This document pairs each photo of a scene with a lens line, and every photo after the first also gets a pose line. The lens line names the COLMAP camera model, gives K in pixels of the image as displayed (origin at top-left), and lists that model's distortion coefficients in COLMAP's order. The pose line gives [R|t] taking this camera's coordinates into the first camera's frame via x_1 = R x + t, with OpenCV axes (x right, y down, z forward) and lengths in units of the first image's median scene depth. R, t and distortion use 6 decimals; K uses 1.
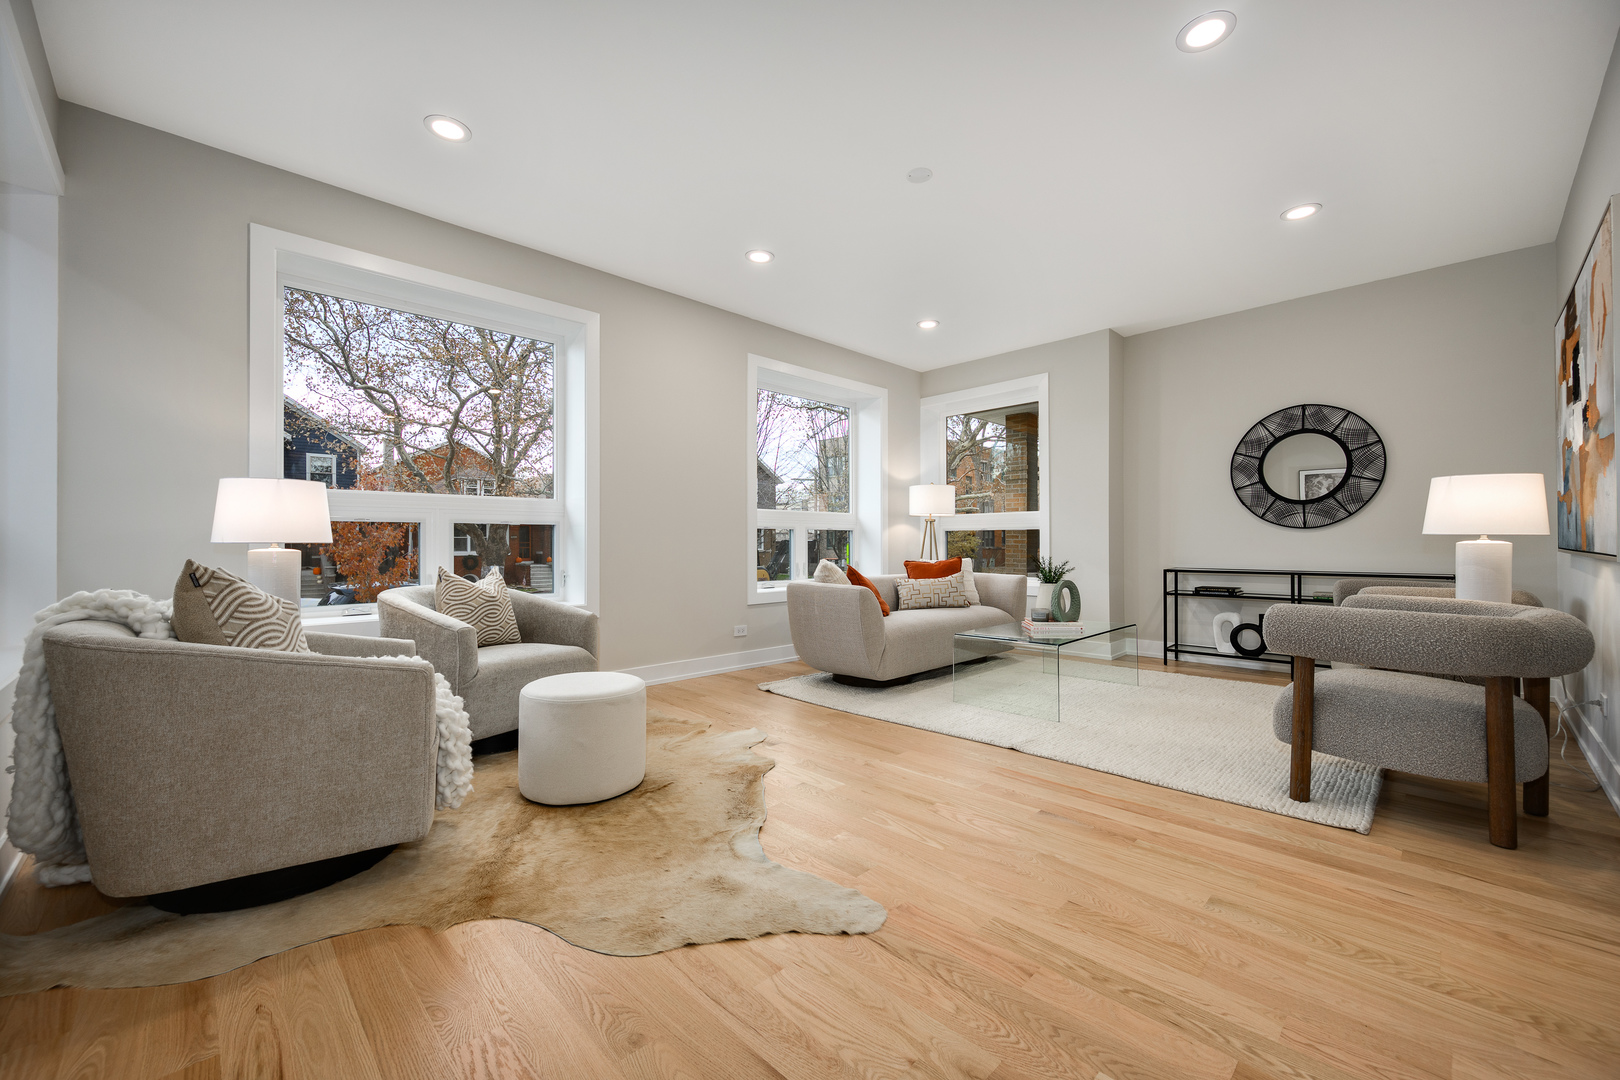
lens RADIAL K [[636.4, 0, 810.4], [0, 636.4, 535.0], [0, 0, 1]] dist [-0.003082, 0.000681]
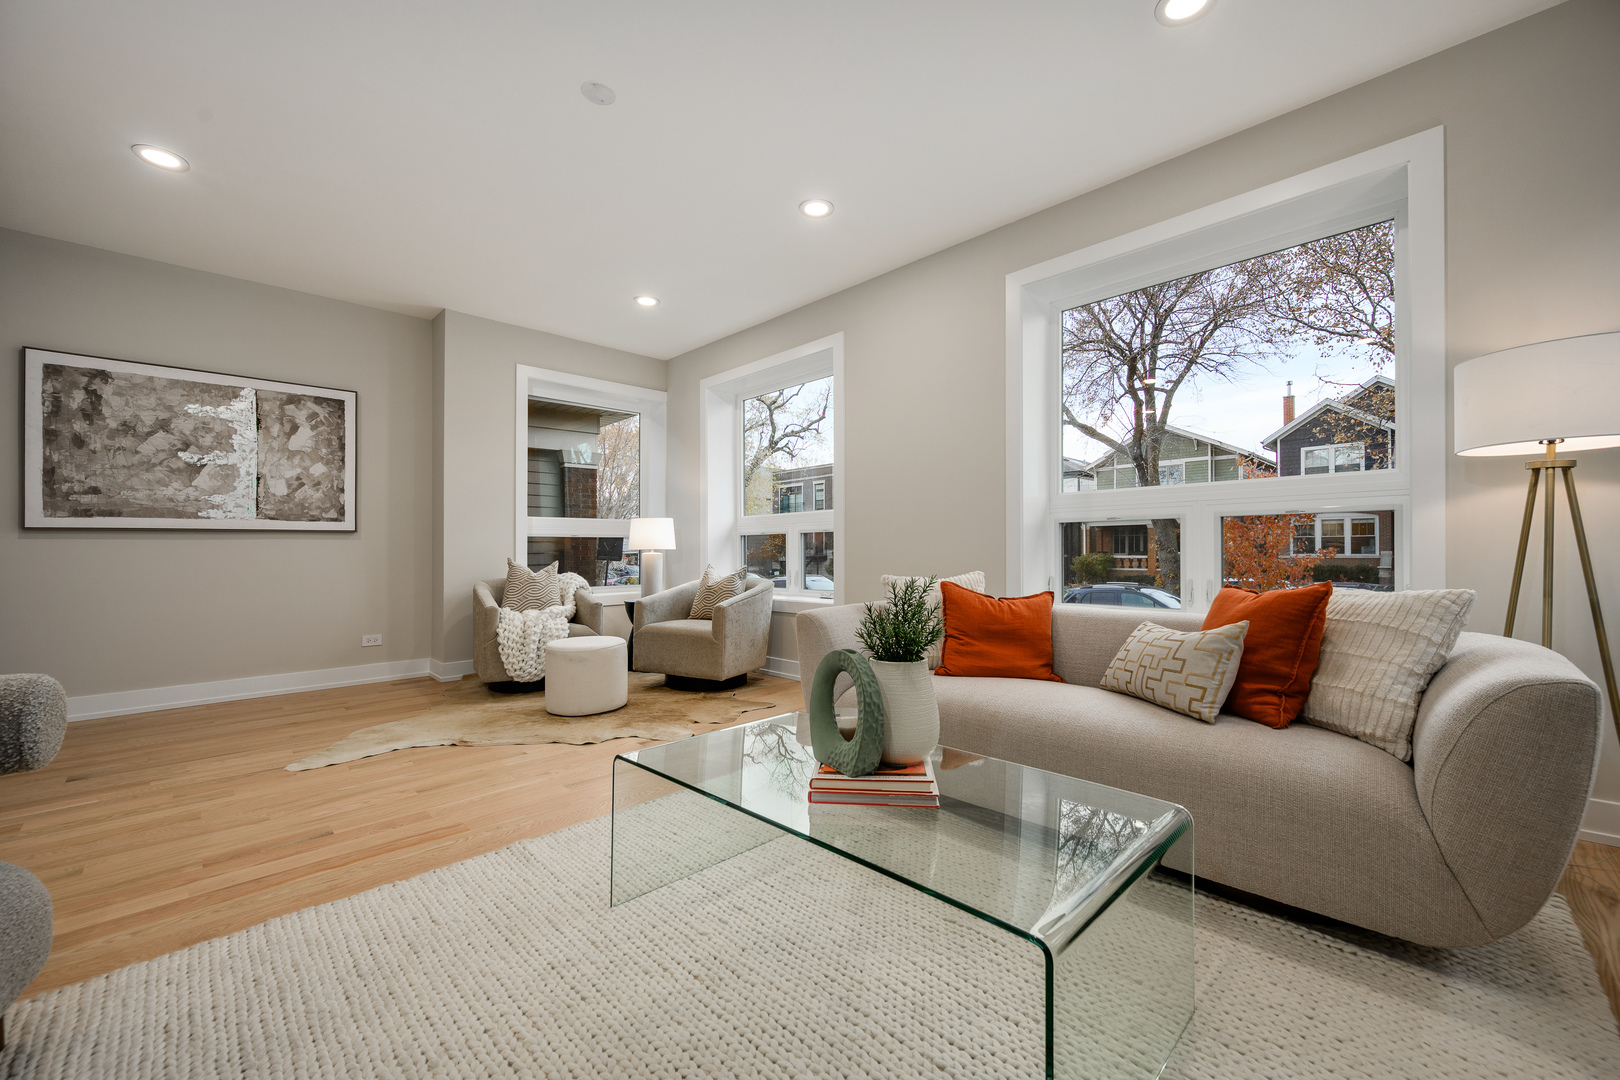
lens RADIAL K [[636.4, 0, 815.8], [0, 636.4, 533.5], [0, 0, 1]] dist [-0.003082, 0.000681]
pose [[0.009909, -0.022219, -0.999704, 1.454833], [0.026833, 0.999399, -0.021947, 0.024381], [0.999591, -0.026608, 0.010500, 1.883069]]
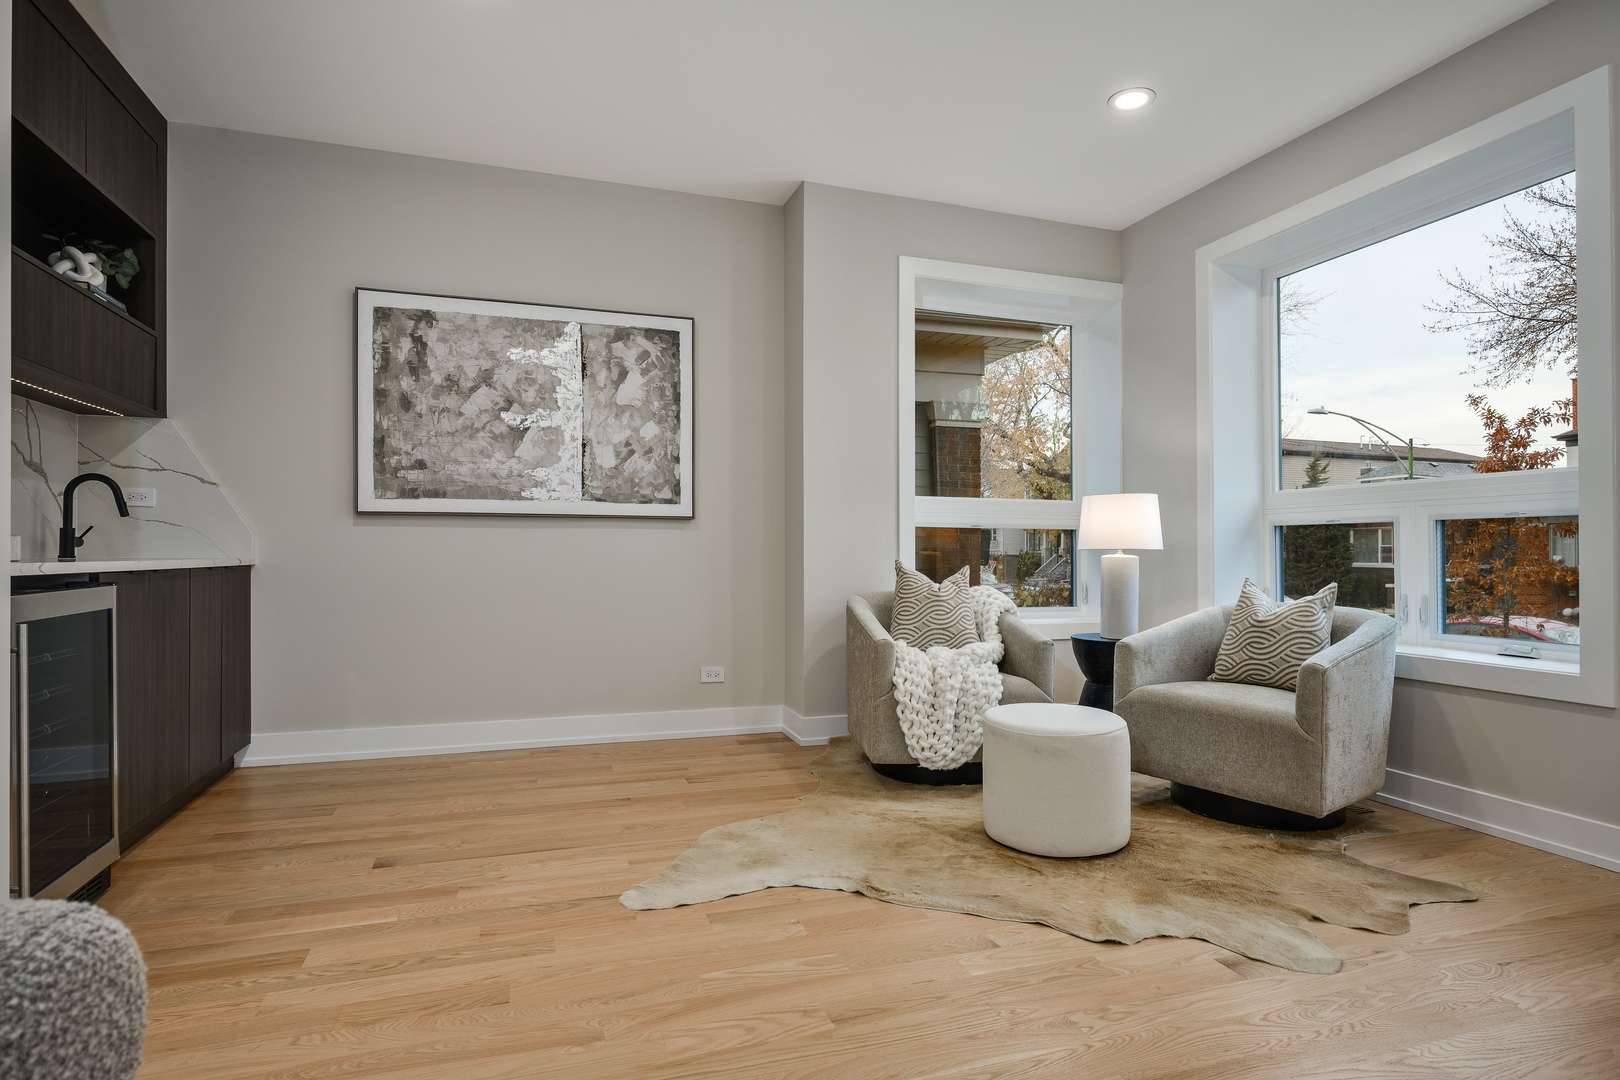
lens RADIAL K [[849.7, 0, 817.5], [0, 849.7, 546.0], [0, 0, 1]] dist [-0.000590, -0.000965]
pose [[-0.426894, -0.004117, -0.904293, 0.972238], [0.011910, 0.999877, -0.010175, 0.018702], [0.904223, -0.015114, -0.426792, 1.464424]]
